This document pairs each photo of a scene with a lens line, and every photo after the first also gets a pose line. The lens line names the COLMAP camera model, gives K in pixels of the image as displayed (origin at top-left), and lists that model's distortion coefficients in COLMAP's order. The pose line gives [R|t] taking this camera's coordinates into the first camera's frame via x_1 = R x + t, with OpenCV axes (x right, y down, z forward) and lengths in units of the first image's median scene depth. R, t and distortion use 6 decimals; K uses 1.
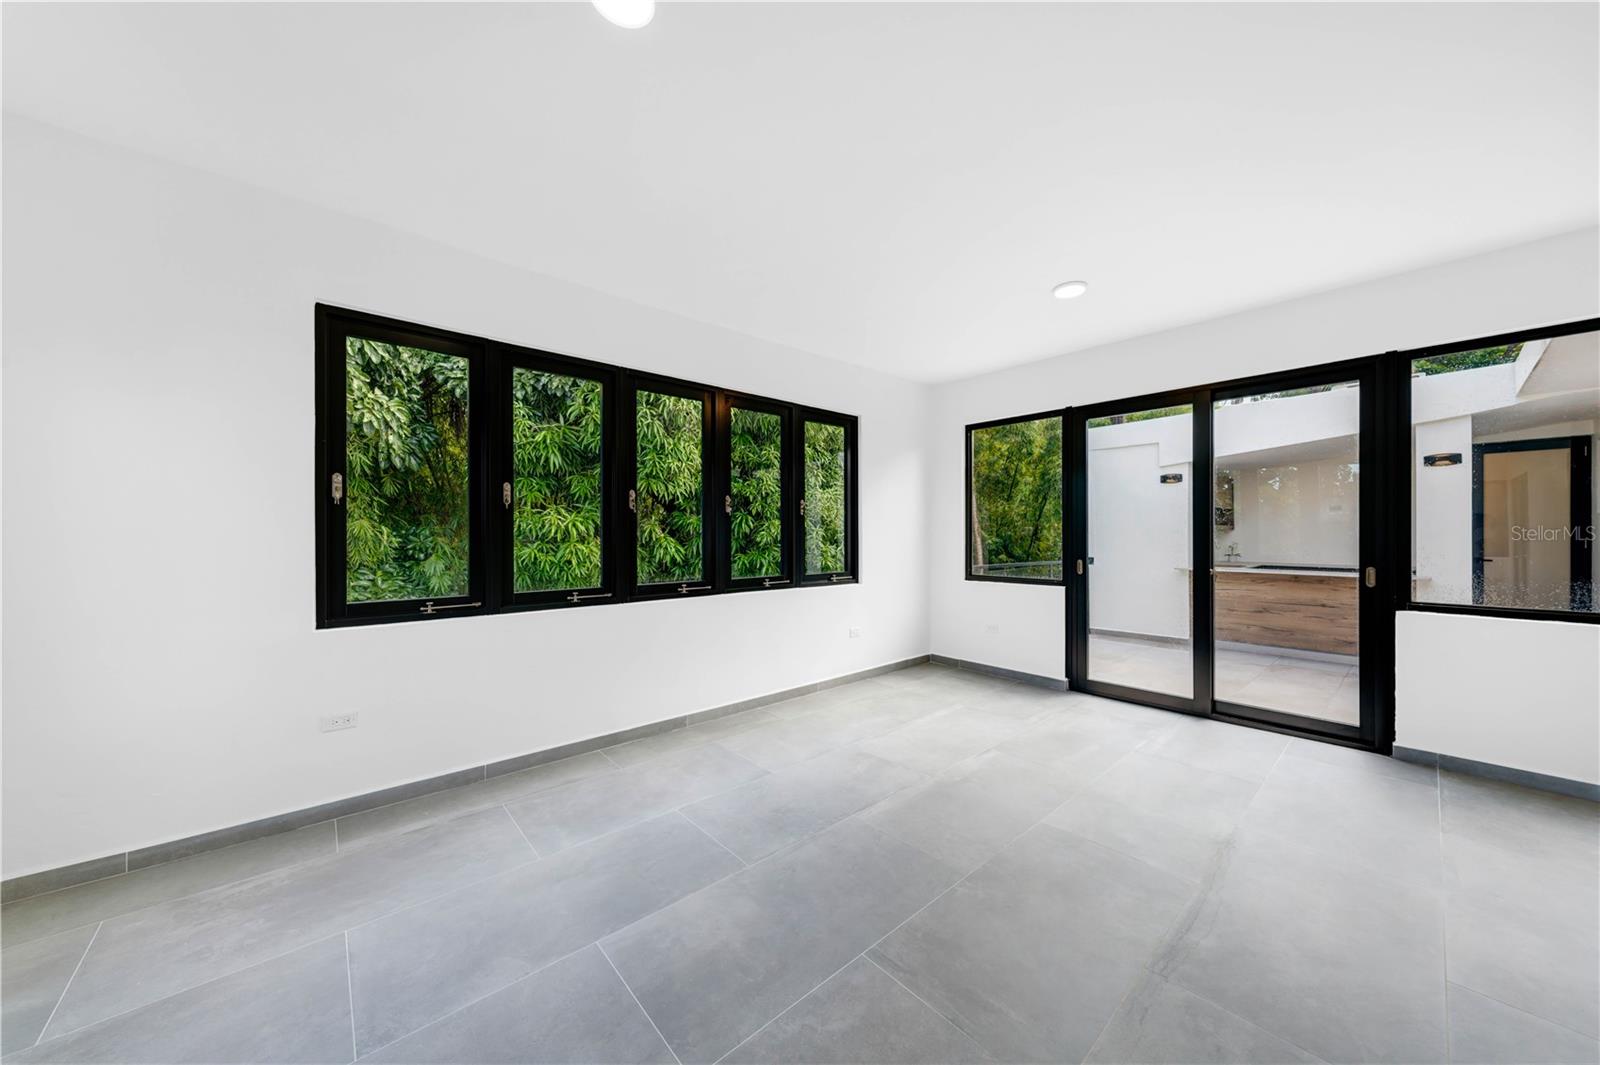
lens RADIAL K [[552.8, 0, 794.5], [0, 552.8, 531.3], [0, 0, 1]] dist [0.001298, -0.000027]
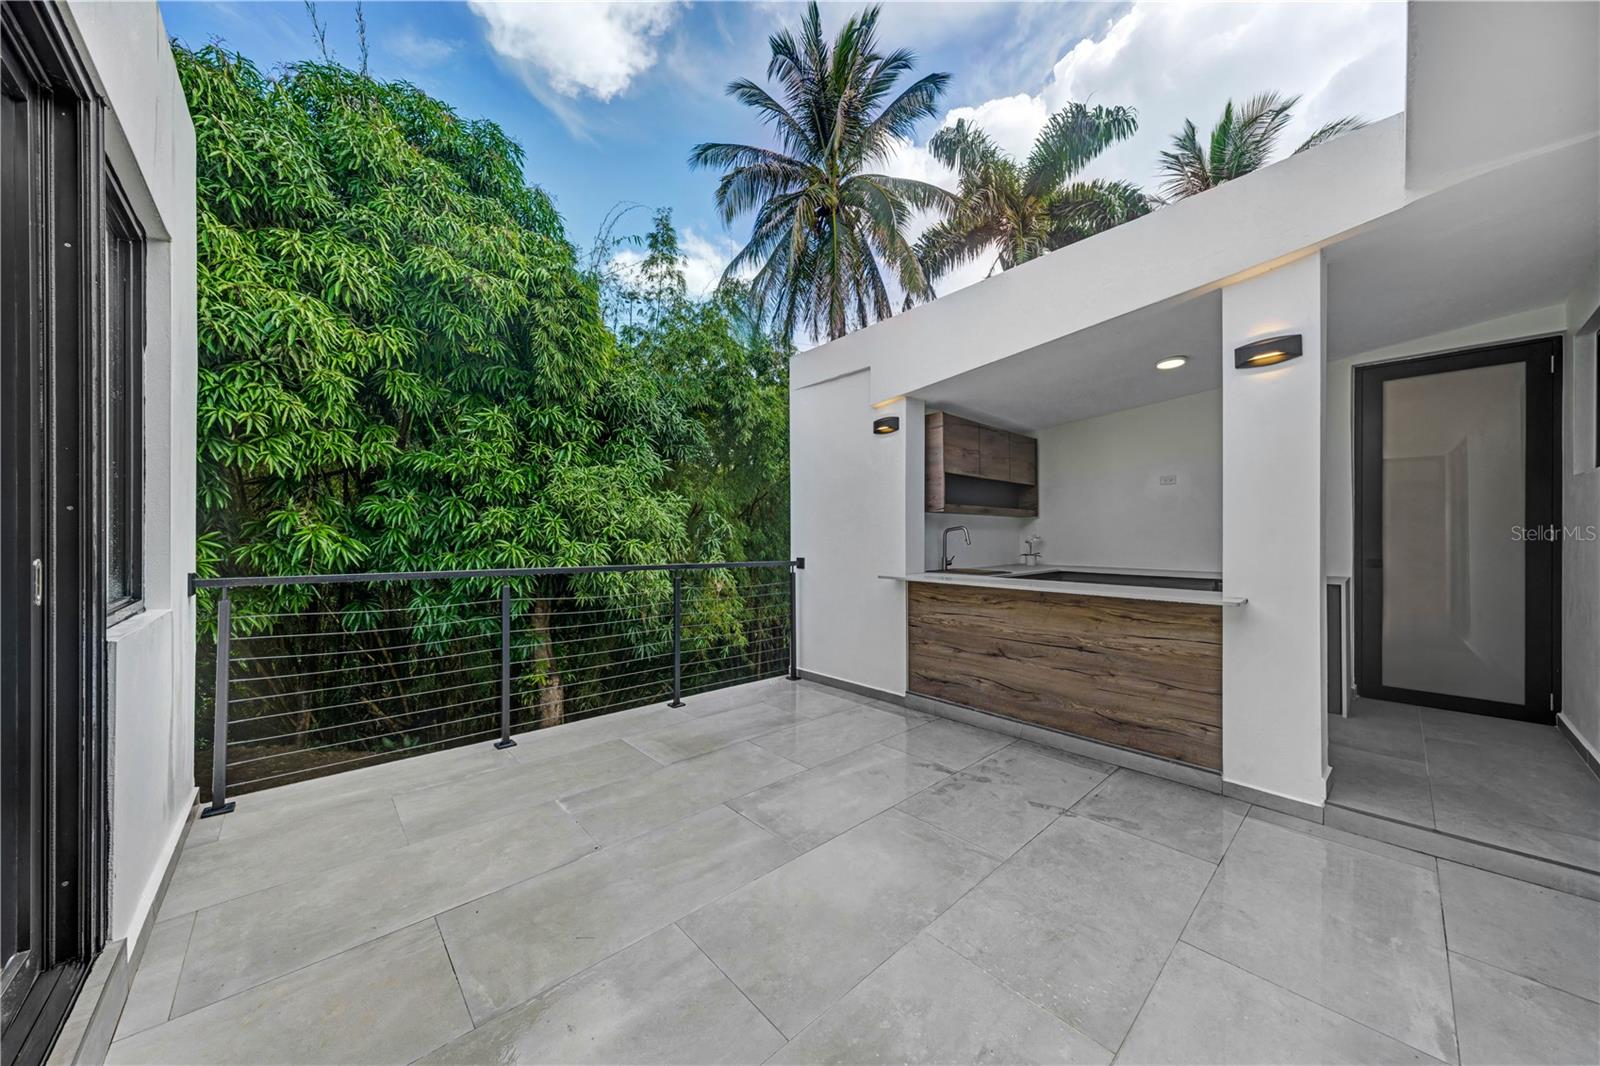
lens RADIAL K [[552.8, 0, 801.4], [0, 552.8, 534.1], [0, 0, 1]] dist [0.001298, -0.000027]
pose [[0.999455, -0.002819, 0.032896, 0.648069], [0.002453, 0.999935, 0.011175, 0.016656], [-0.032925, -0.011089, 0.999396, 0.461987]]
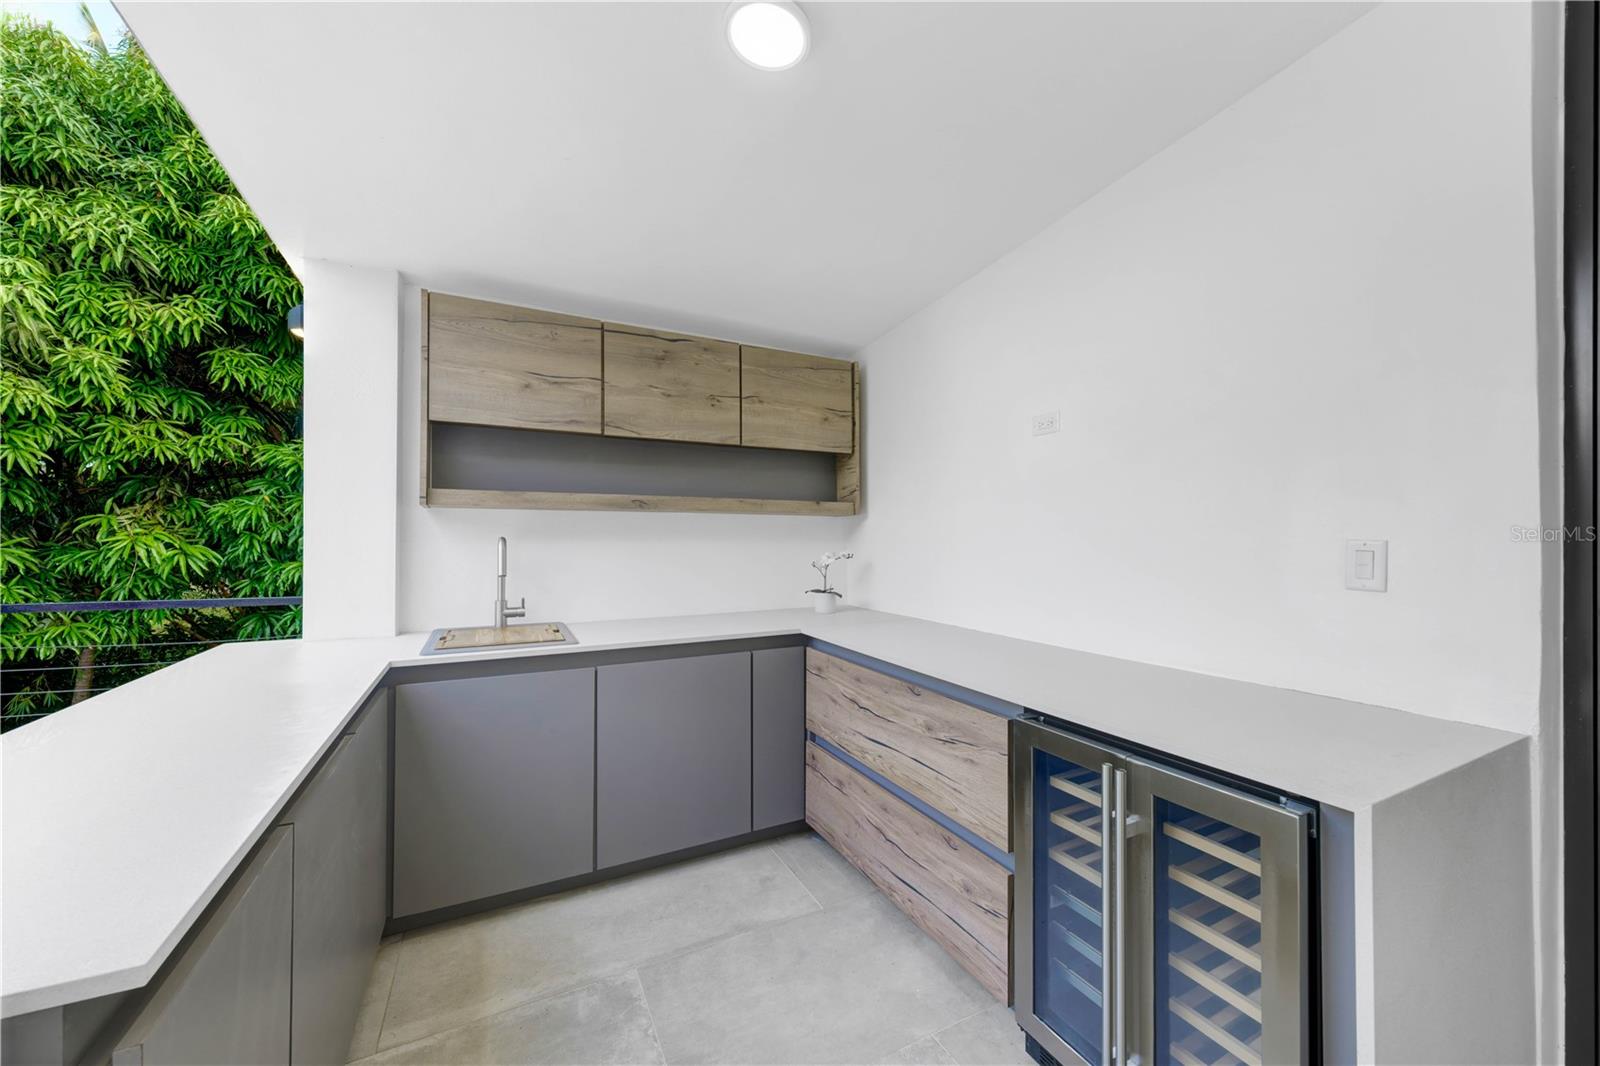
lens RADIAL K [[604.7, 0, 804.4], [0, 604.7, 535.2], [0, 0, 1]] dist [-0.000540, -0.000029]
pose [[0.973791, 0.000065, -0.227444, 0.943260], [0.001043, 0.999988, 0.004748, 0.014408], [0.227442, -0.004860, 0.973780, 0.698849]]
